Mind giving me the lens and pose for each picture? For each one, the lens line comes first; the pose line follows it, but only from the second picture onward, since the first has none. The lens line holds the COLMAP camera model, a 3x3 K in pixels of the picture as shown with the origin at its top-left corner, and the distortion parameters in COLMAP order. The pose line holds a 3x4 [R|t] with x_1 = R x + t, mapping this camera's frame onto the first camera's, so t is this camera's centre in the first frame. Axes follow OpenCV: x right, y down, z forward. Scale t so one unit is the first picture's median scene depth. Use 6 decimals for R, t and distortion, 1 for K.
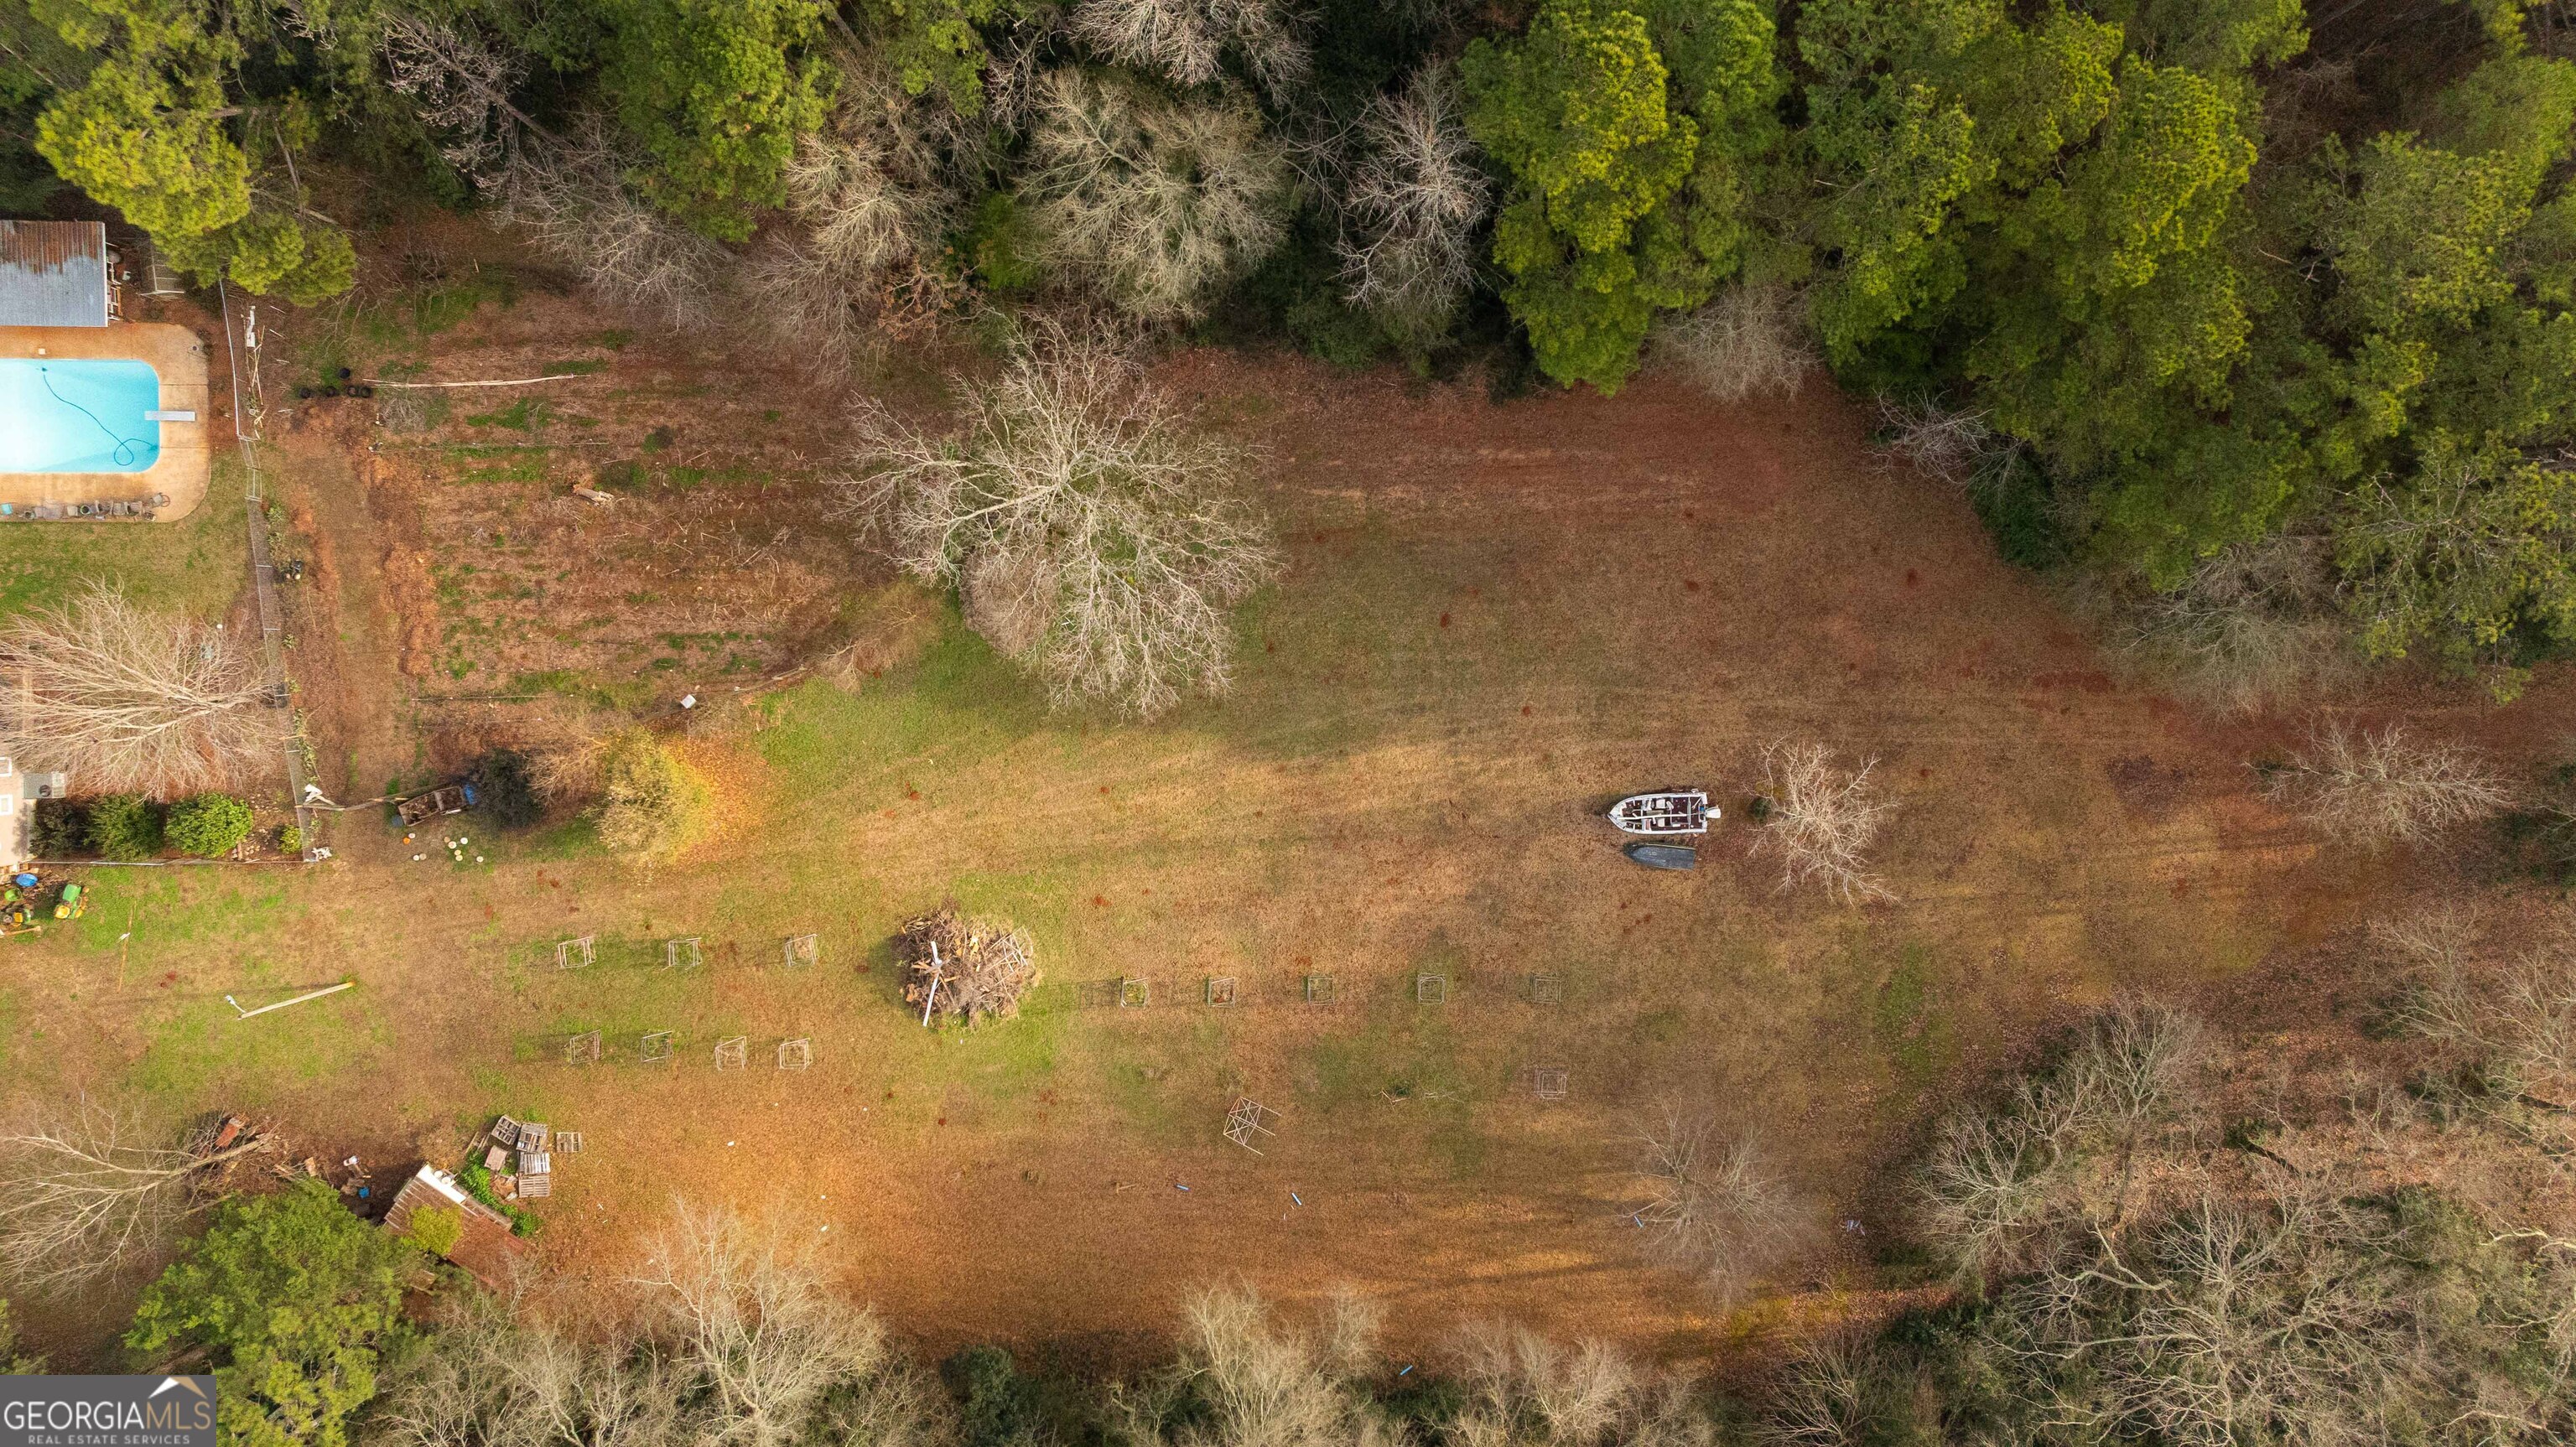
lens RADIAL K [[1909.2, 0, 1285.2], [0, 1909.2, 704.8], [0, 0, 1]] dist [-0.003617, 0.001815]
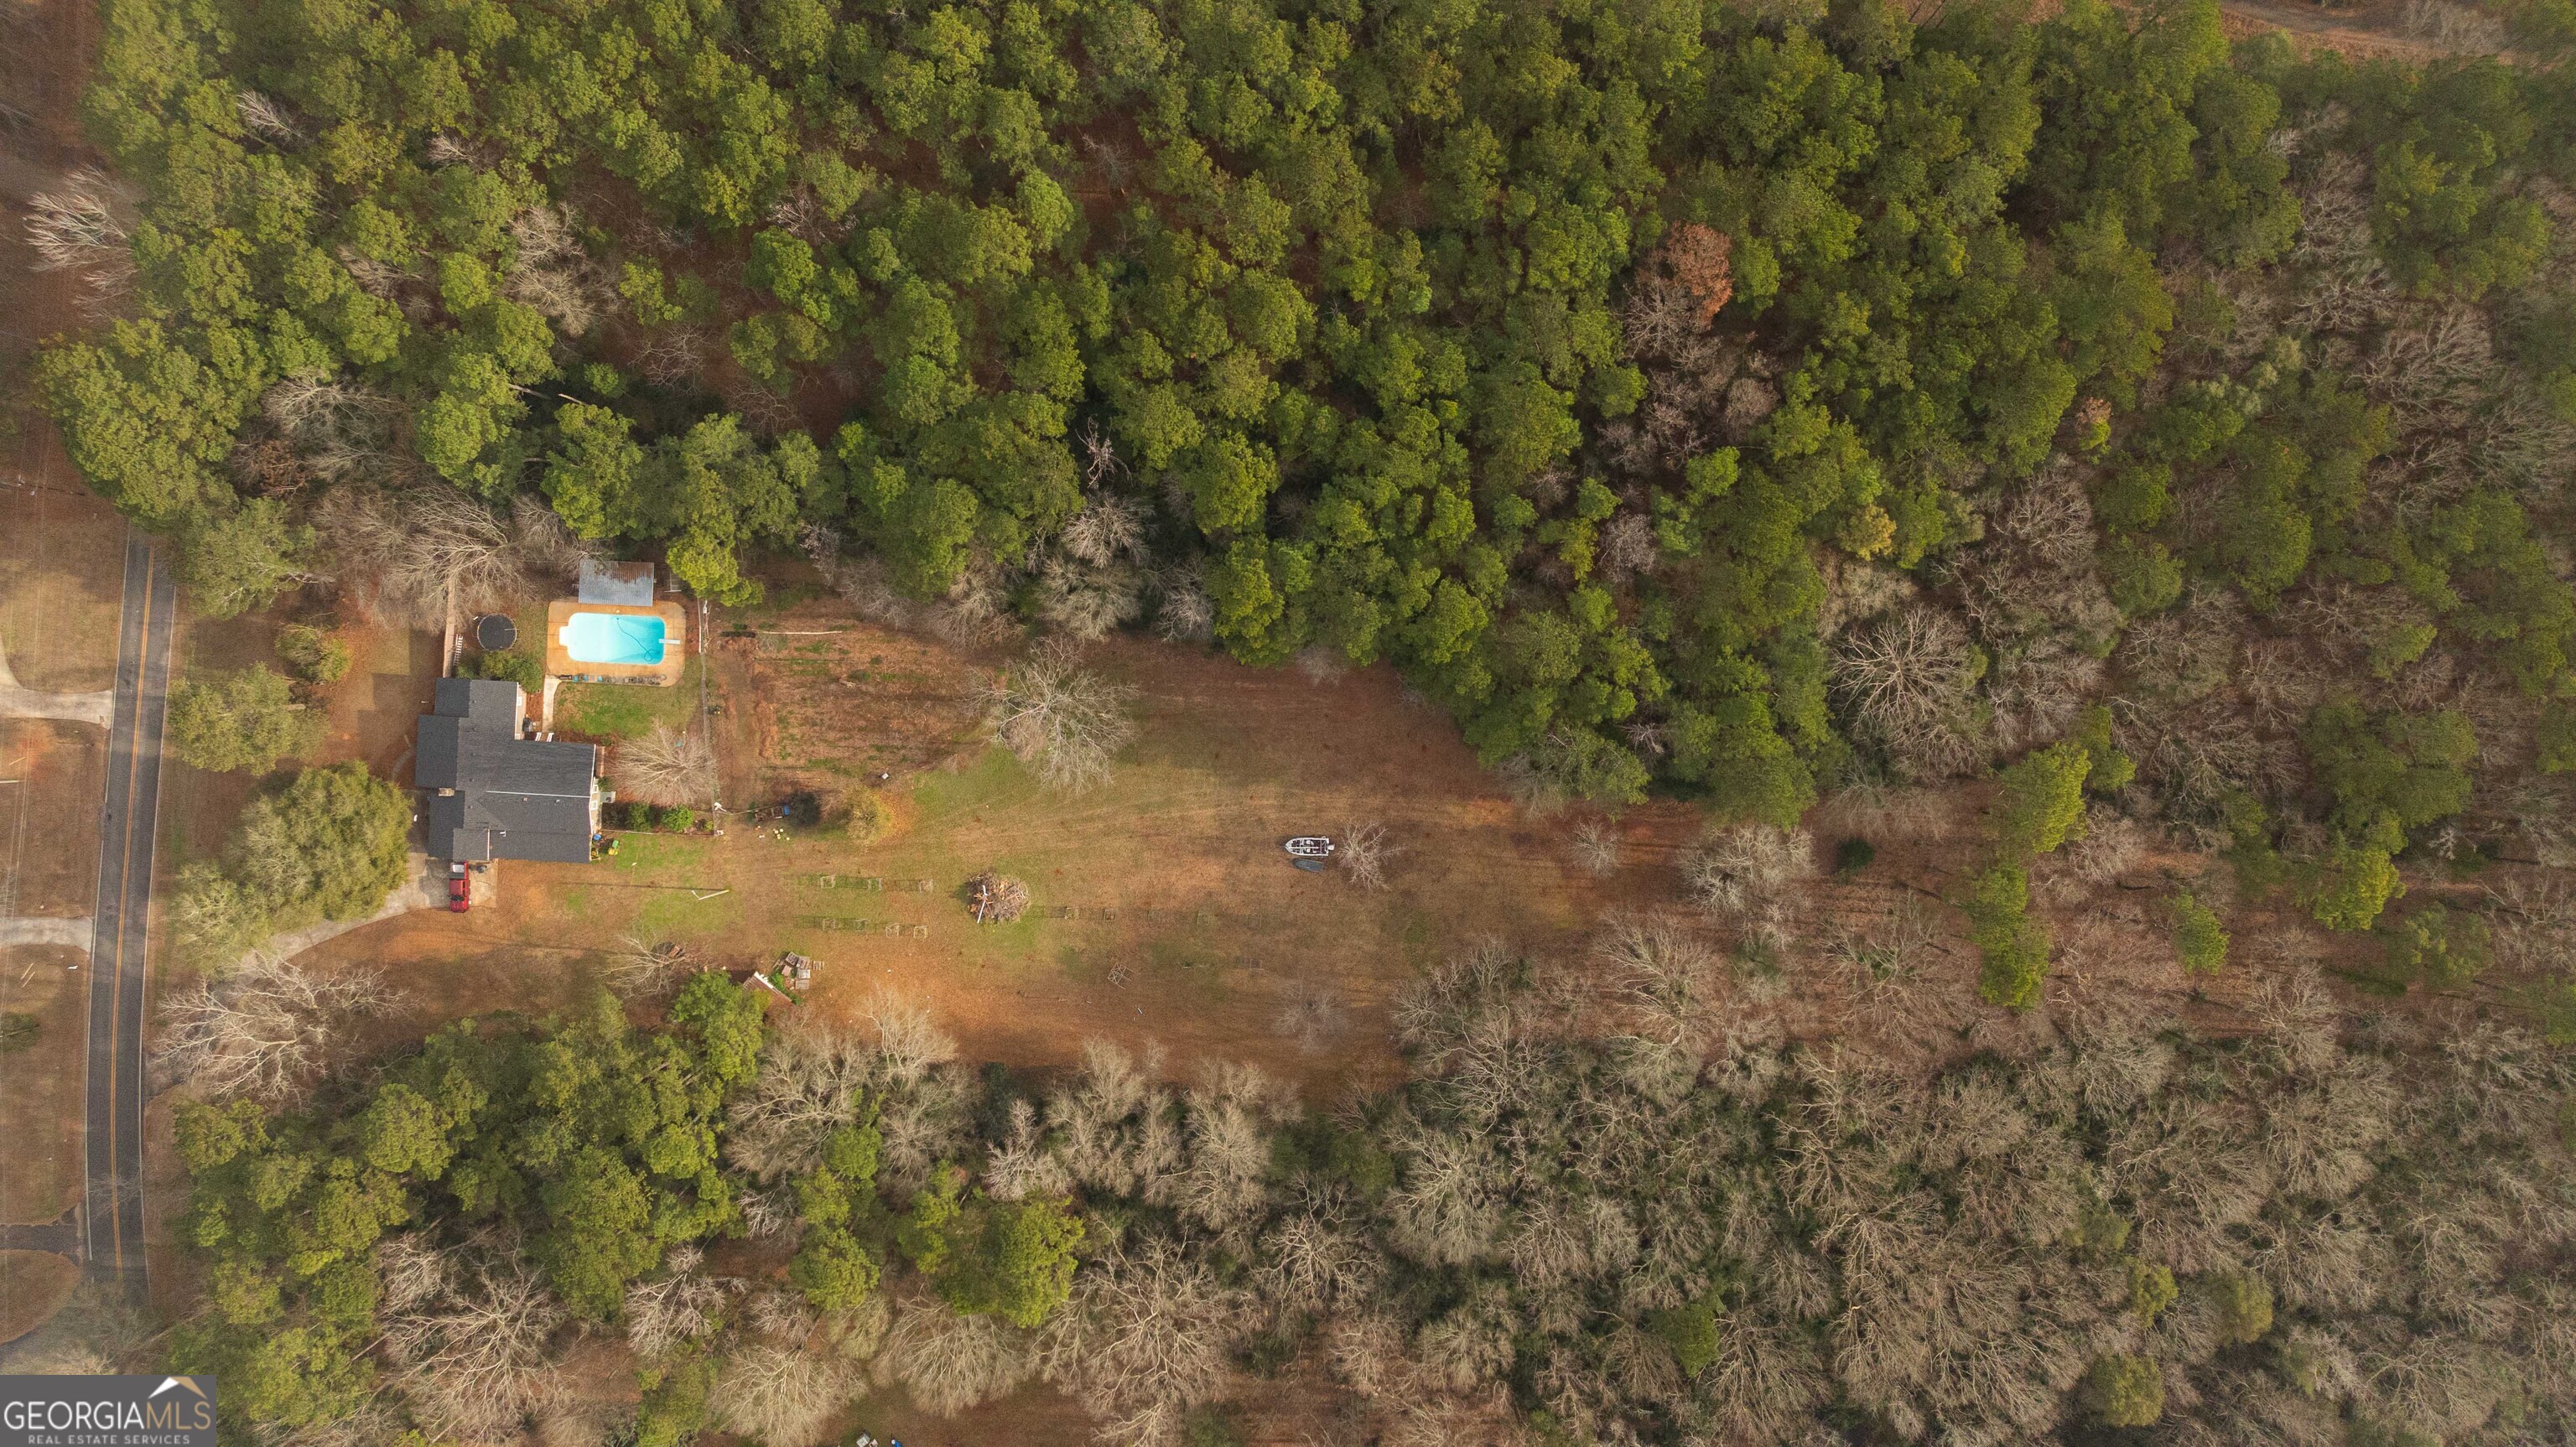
lens RADIAL K [[1881.1, 0, 1288.0], [0, 1881.1, 723.5], [0, 0, 1]] dist [0.000684, 0.000043]
pose [[0.998537, 0.053616, -0.006998, 0.189665], [-0.053563, 0.998537, 0.007462, -0.108637], [0.007388, -0.007076, 0.999948, -1.284972]]
